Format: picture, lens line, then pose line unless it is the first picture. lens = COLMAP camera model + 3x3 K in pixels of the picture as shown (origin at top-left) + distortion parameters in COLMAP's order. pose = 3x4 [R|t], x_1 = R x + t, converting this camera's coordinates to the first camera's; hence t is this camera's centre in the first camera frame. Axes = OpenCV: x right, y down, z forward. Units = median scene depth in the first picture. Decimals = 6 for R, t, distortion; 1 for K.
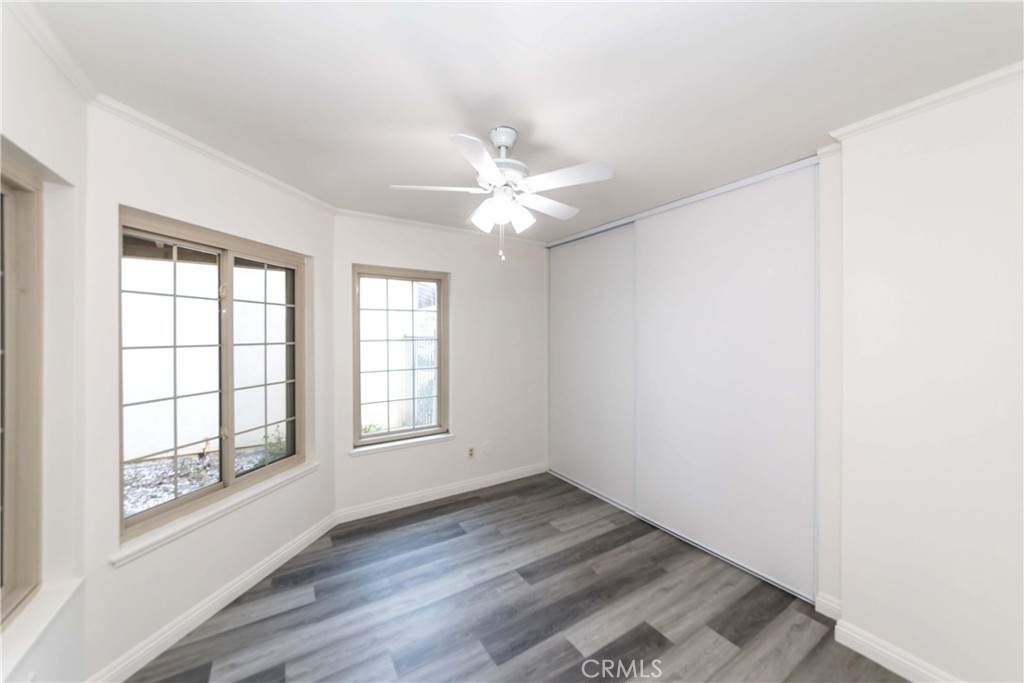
lens RADIAL K [[368.0, 0, 515.8], [0, 368.0, 335.4], [0, 0, 1]] dist [-0.000487, 0.001289]
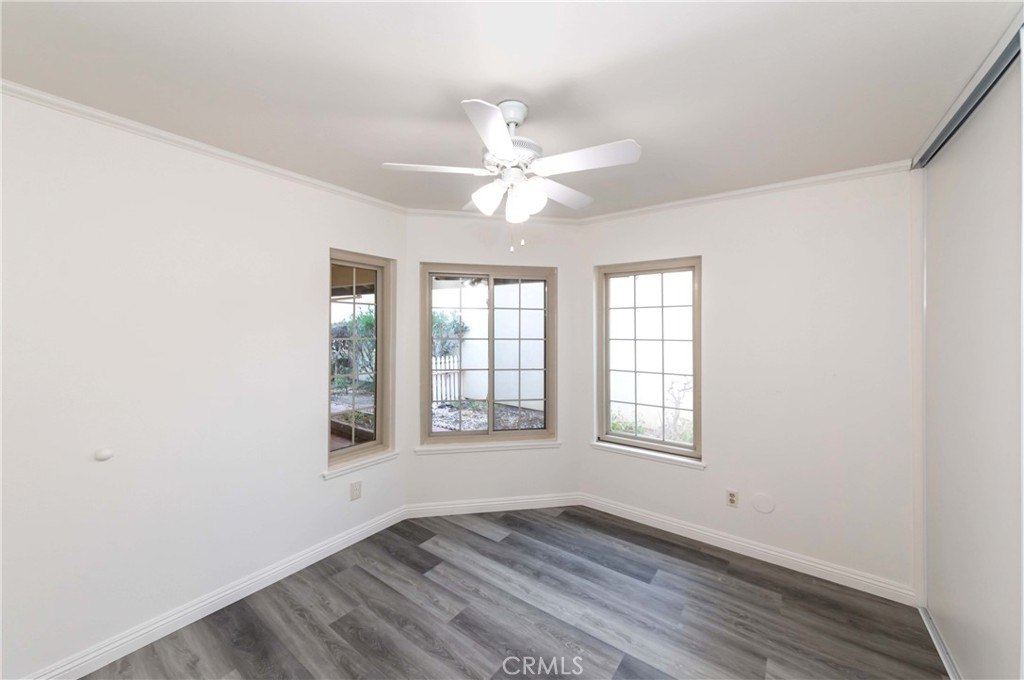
lens RADIAL K [[368.0, 0, 515.7], [0, 368.0, 330.4], [0, 0, 1]] dist [-0.000487, 0.001289]
pose [[0.401767, 0.011310, -0.915672, 0.459155], [-0.017776, 0.999832, 0.004550, -0.012587], [0.915569, 0.014449, 0.401901, 0.385421]]
